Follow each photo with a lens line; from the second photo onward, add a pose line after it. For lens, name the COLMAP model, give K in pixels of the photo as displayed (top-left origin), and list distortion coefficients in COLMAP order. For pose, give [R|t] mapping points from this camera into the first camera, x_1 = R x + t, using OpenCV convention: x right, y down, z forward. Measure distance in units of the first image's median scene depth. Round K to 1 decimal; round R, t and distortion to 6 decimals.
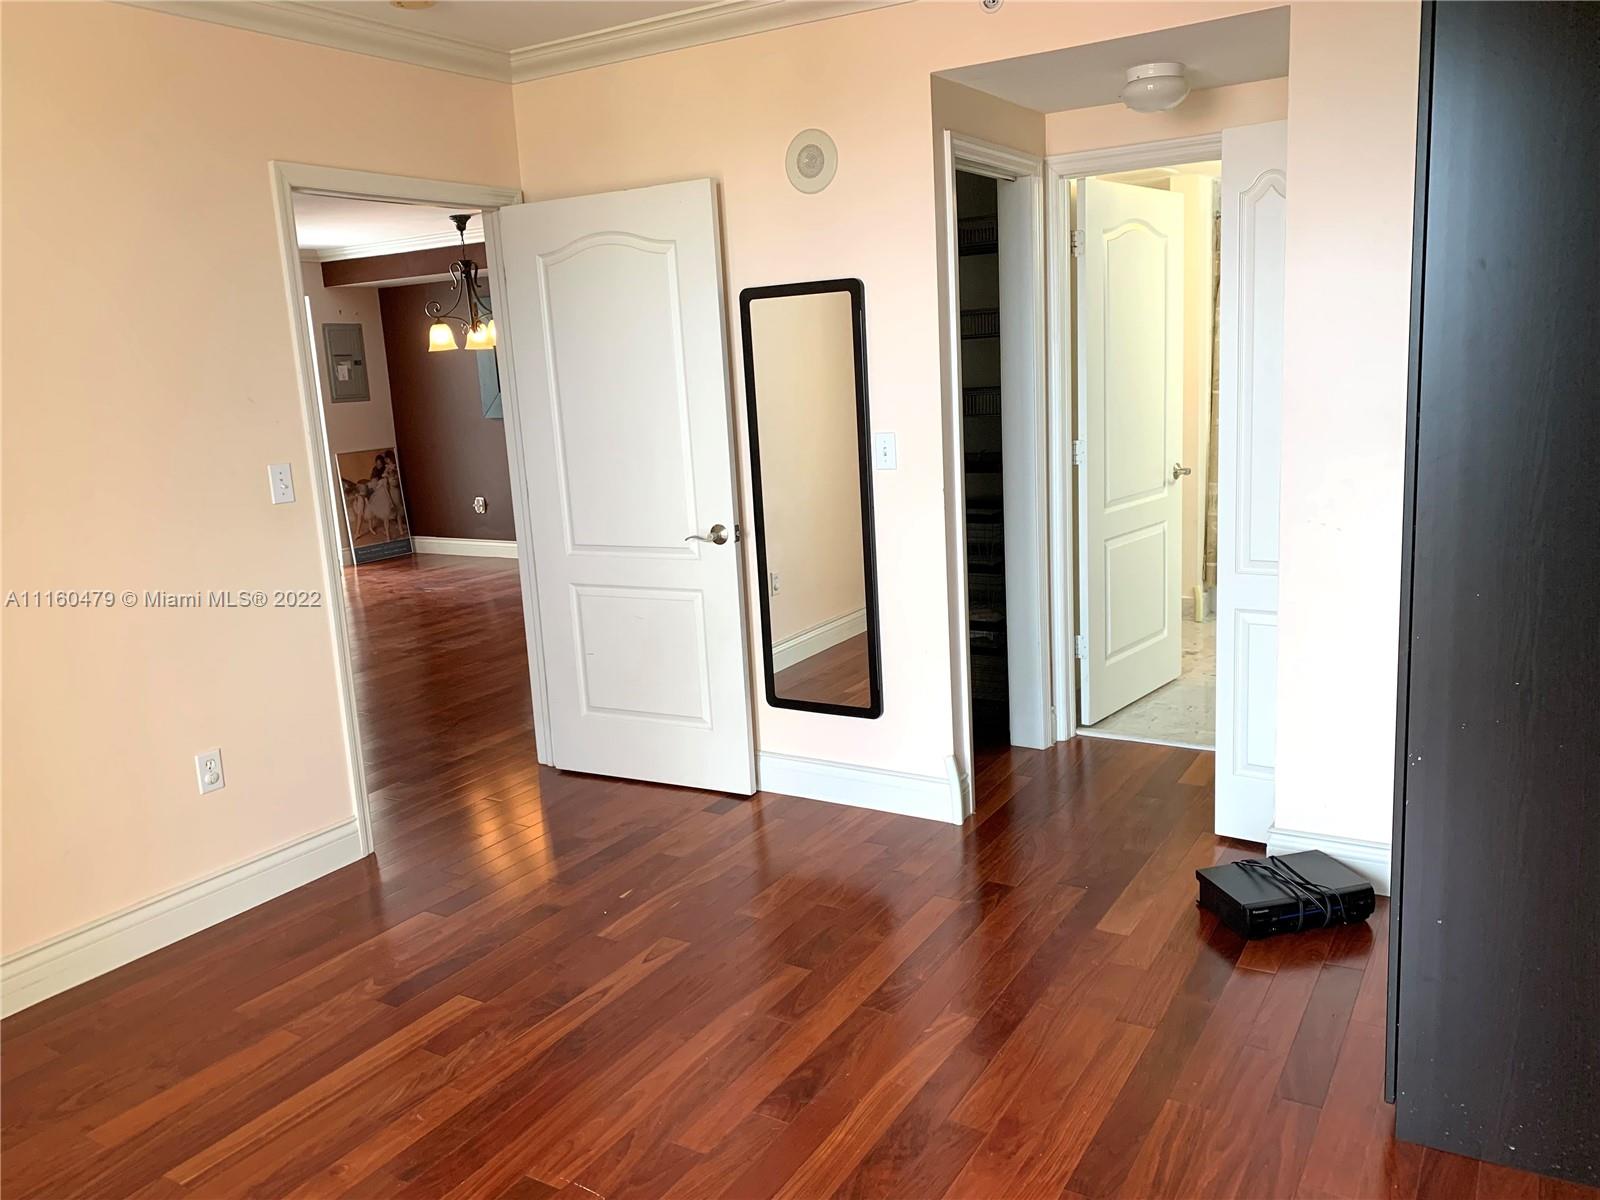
lens RADIAL K [[1257.5, 0, 805.7], [0, 1257.5, 596.0], [0, 0, 1]] dist [0.075944, -0.017762]
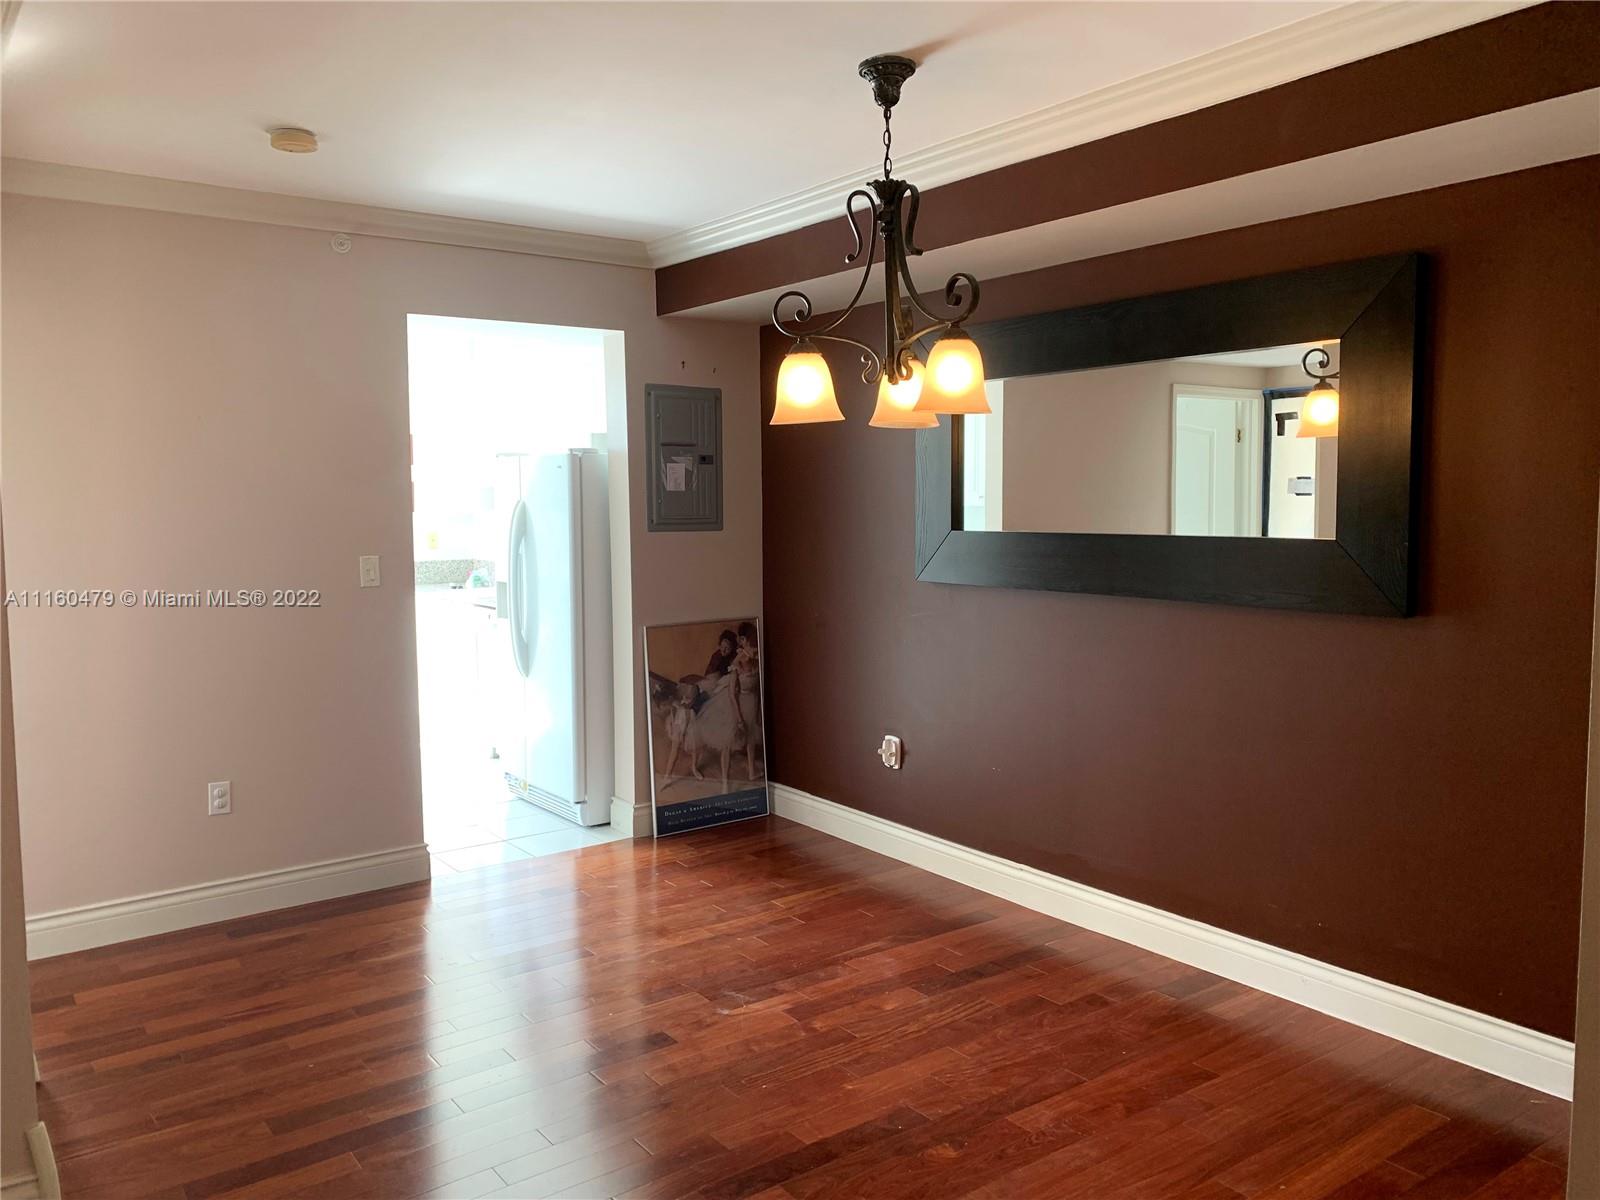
lens RADIAL K [[1257.5, 0, 801.5], [0, 1257.5, 598.8], [0, 0, 1]] dist [0.075944, -0.017762]
pose [[0.927550, 0.081364, -0.364734, -0.116793], [-0.115459, 0.990653, -0.072631, -0.091338], [0.355416, 0.109481, 0.928275, 0.527598]]
